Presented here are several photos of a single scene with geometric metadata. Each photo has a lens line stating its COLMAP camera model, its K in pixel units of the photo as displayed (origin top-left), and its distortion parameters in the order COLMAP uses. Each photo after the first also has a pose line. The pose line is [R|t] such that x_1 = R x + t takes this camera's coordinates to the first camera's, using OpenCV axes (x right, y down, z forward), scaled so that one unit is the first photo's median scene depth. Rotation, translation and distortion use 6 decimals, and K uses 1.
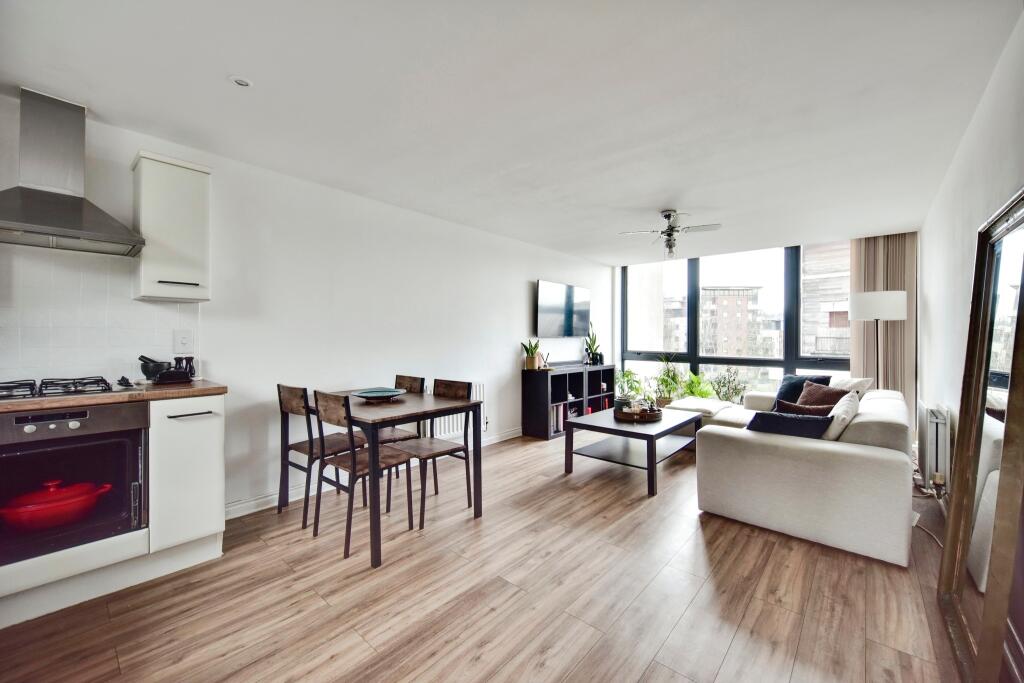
lens RADIAL K [[401.7, 0, 515.2], [0, 401.7, 341.6], [0, 0, 1]] dist [-0.006858, -0.000526]
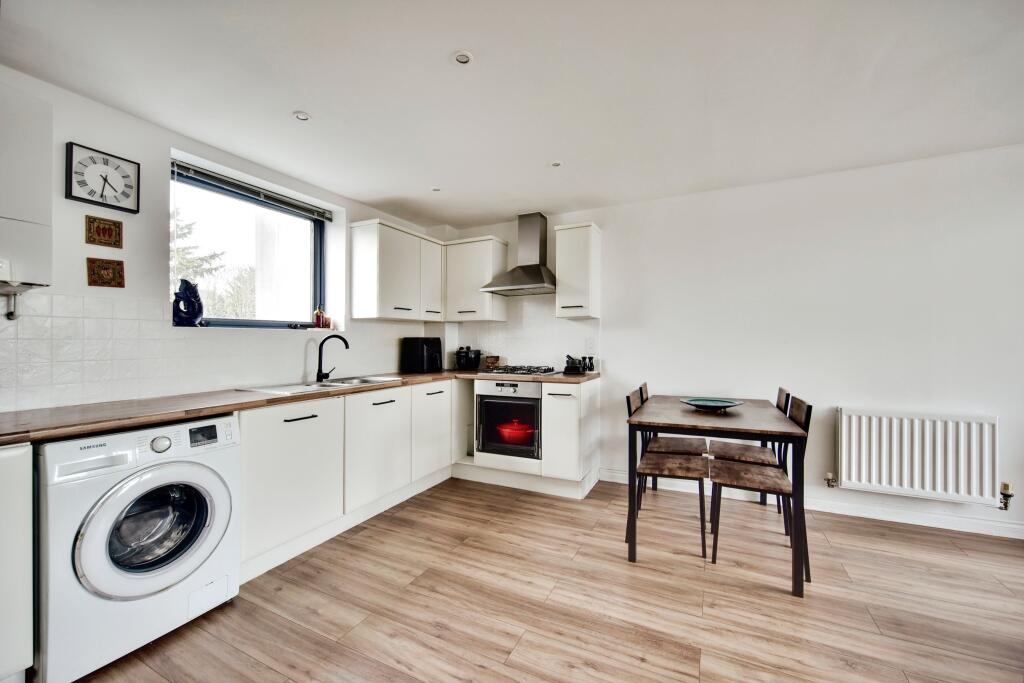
lens RADIAL K [[401.7, 0, 515.7], [0, 401.7, 344.1], [0, 0, 1]] dist [-0.006858, -0.000526]
pose [[0.266799, 0.004345, -0.963742, 0.448522], [-0.008383, 0.999962, 0.002187, -0.007180], [0.963716, 0.007495, 0.266825, 0.321587]]
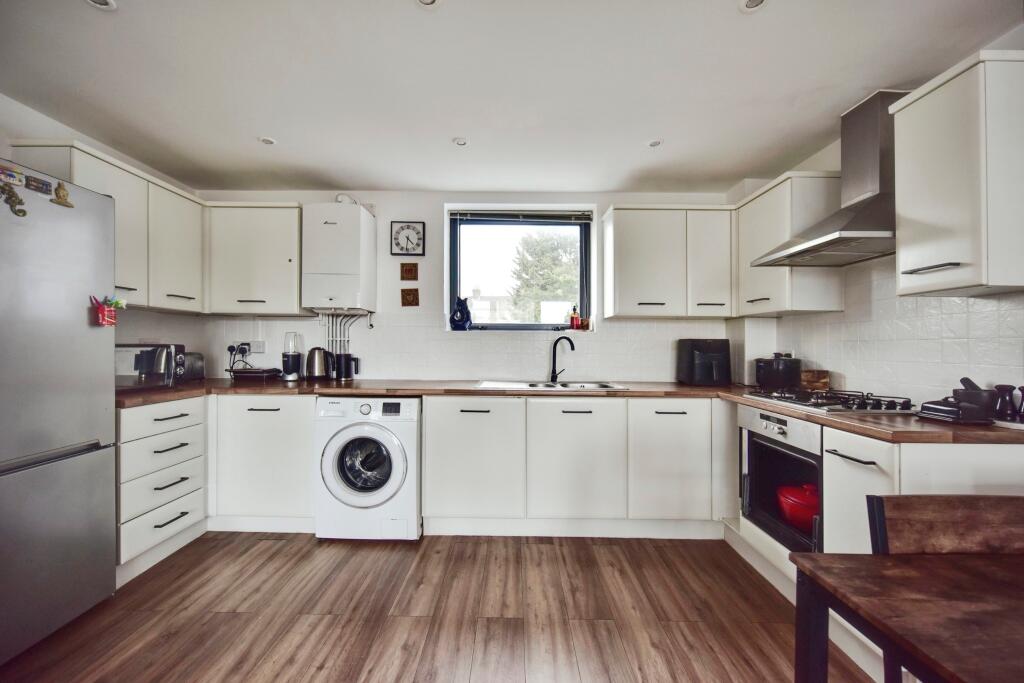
lens RADIAL K [[401.7, 0, 514.1], [0, 401.7, 338.7], [0, 0, 1]] dist [-0.006858, -0.000526]
pose [[-0.750270, -0.017110, -0.660910, 0.091935], [-0.019073, 0.999809, -0.004231, -0.011542], [0.660856, 0.009431, -0.750453, 0.841156]]
